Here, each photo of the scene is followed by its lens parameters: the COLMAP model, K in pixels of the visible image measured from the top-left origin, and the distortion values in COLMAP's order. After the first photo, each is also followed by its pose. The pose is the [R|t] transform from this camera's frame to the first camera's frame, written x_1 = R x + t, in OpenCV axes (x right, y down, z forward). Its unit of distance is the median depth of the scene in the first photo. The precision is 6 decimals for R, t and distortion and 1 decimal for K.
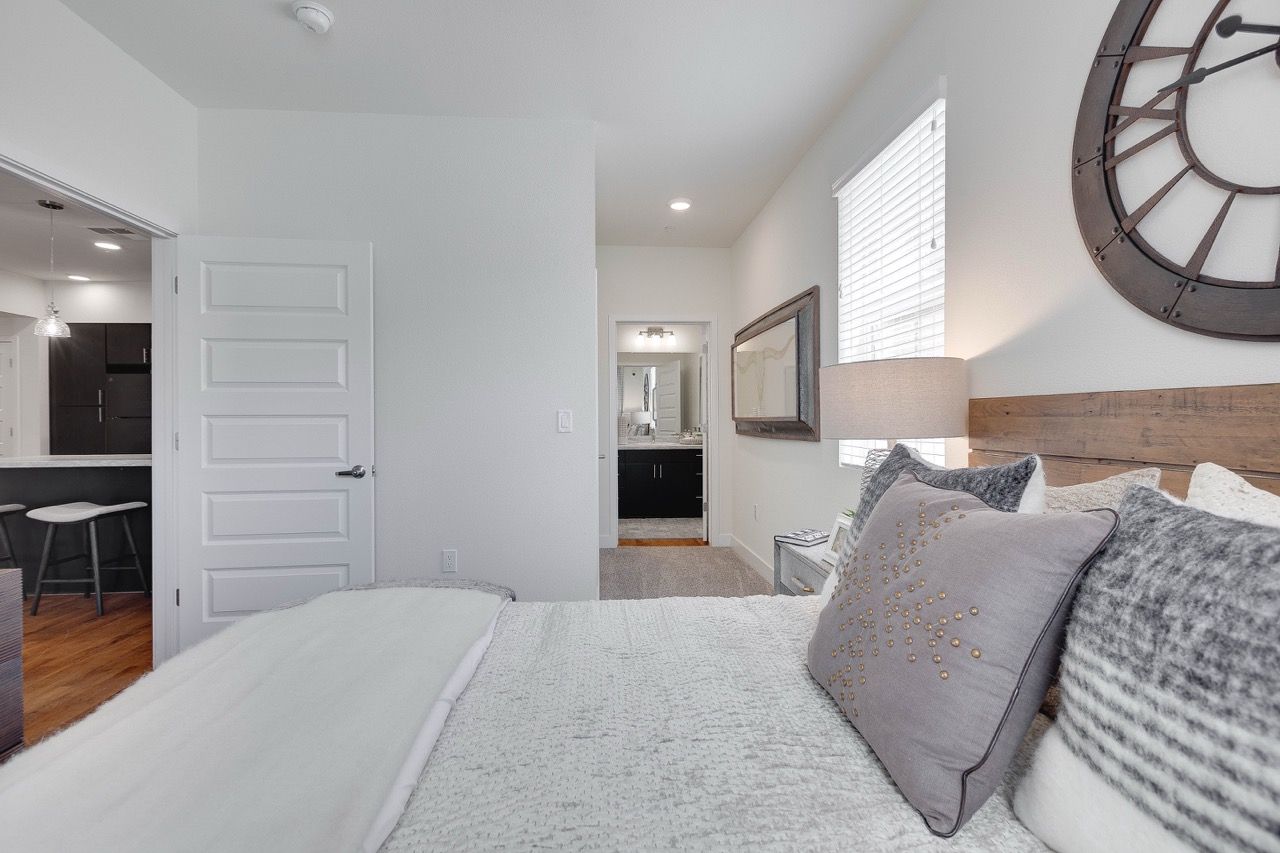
lens RADIAL K [[572.4, 0, 638.5], [0, 572.4, 420.9], [0, 0, 1]] dist [0.010657, -0.001563]
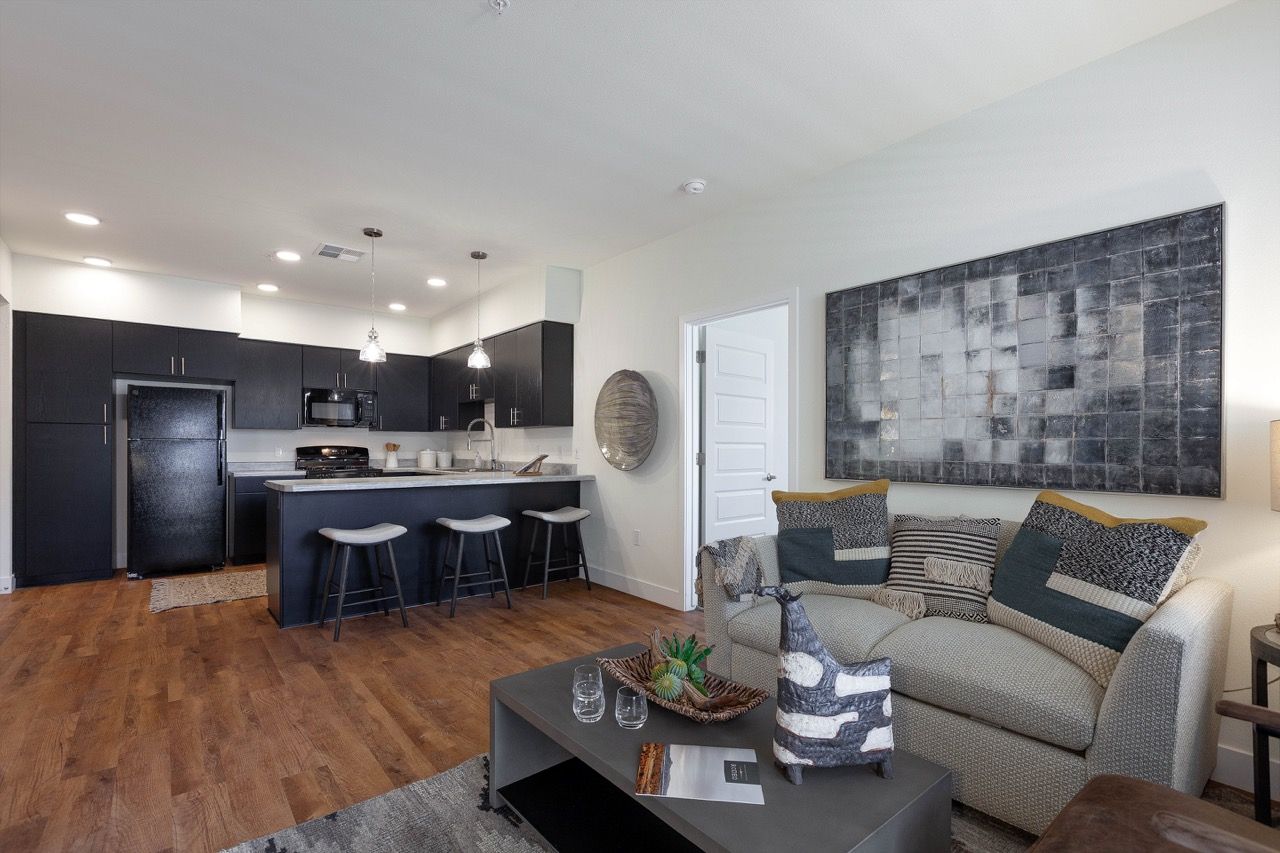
lens RADIAL K [[572.4, 0, 635.0], [0, 572.4, 434.1], [0, 0, 1]] dist [0.010657, -0.001563]
pose [[0.809227, 0.024595, 0.586981, -1.413779], [-0.005451, 0.999395, -0.034360, 0.018172], [-0.587471, 0.024606, 0.808871, -0.108417]]
